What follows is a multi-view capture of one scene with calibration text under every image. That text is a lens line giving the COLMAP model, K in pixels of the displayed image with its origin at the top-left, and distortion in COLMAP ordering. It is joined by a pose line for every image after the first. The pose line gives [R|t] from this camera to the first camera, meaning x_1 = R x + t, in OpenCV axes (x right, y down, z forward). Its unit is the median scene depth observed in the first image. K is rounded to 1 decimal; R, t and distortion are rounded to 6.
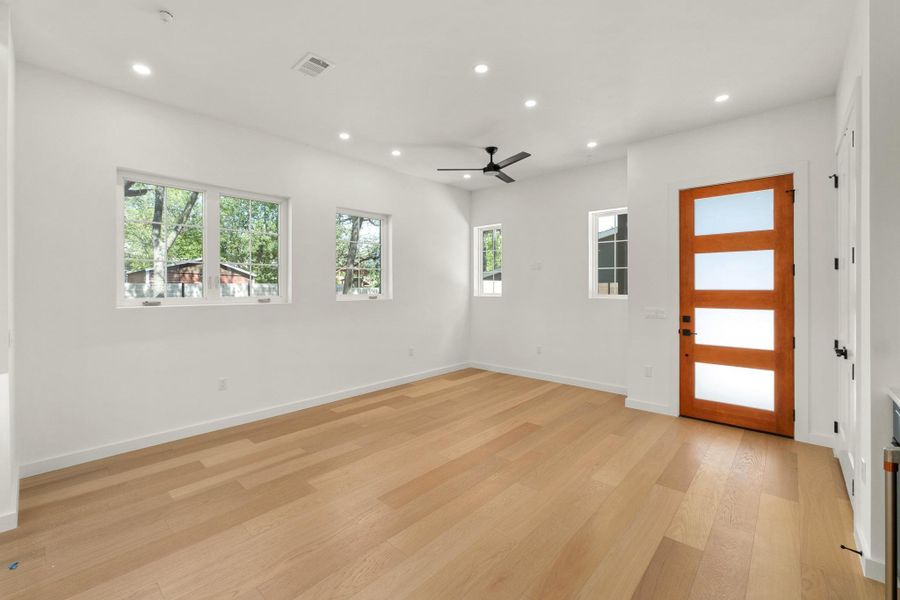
lens RADIAL K [[400.8, 0, 452.7], [0, 400.8, 286.9], [0, 0, 1]] dist [-0.000566, -0.000071]
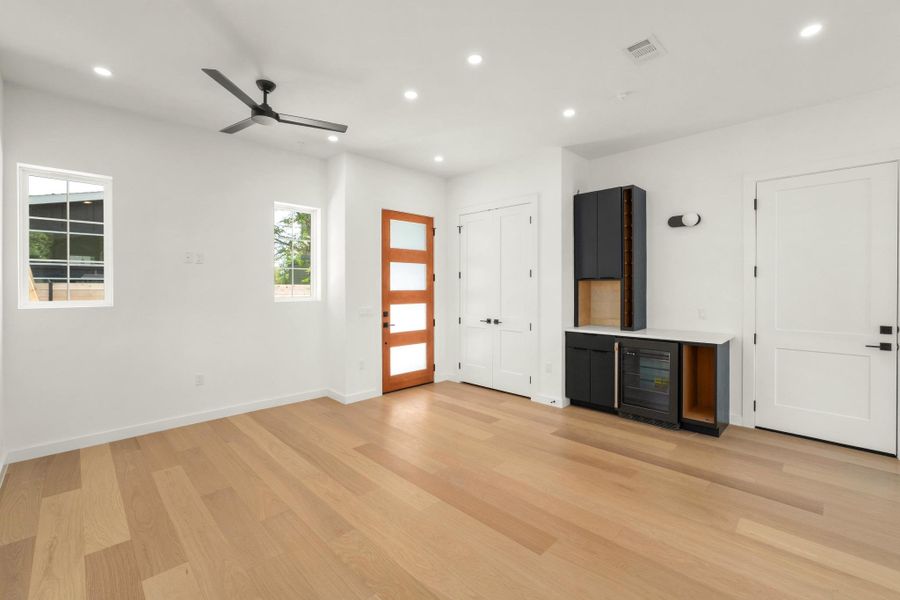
lens RADIAL K [[400.8, 0, 452.7], [0, 400.8, 286.9], [0, 0, 1]] dist [-0.000566, -0.000071]
pose [[0.024227, -0.000287, 0.999706, -0.663236], [0.004842, 0.999988, 0.000170, -0.003255], [-0.999695, 0.004836, 0.024228, 0.776462]]
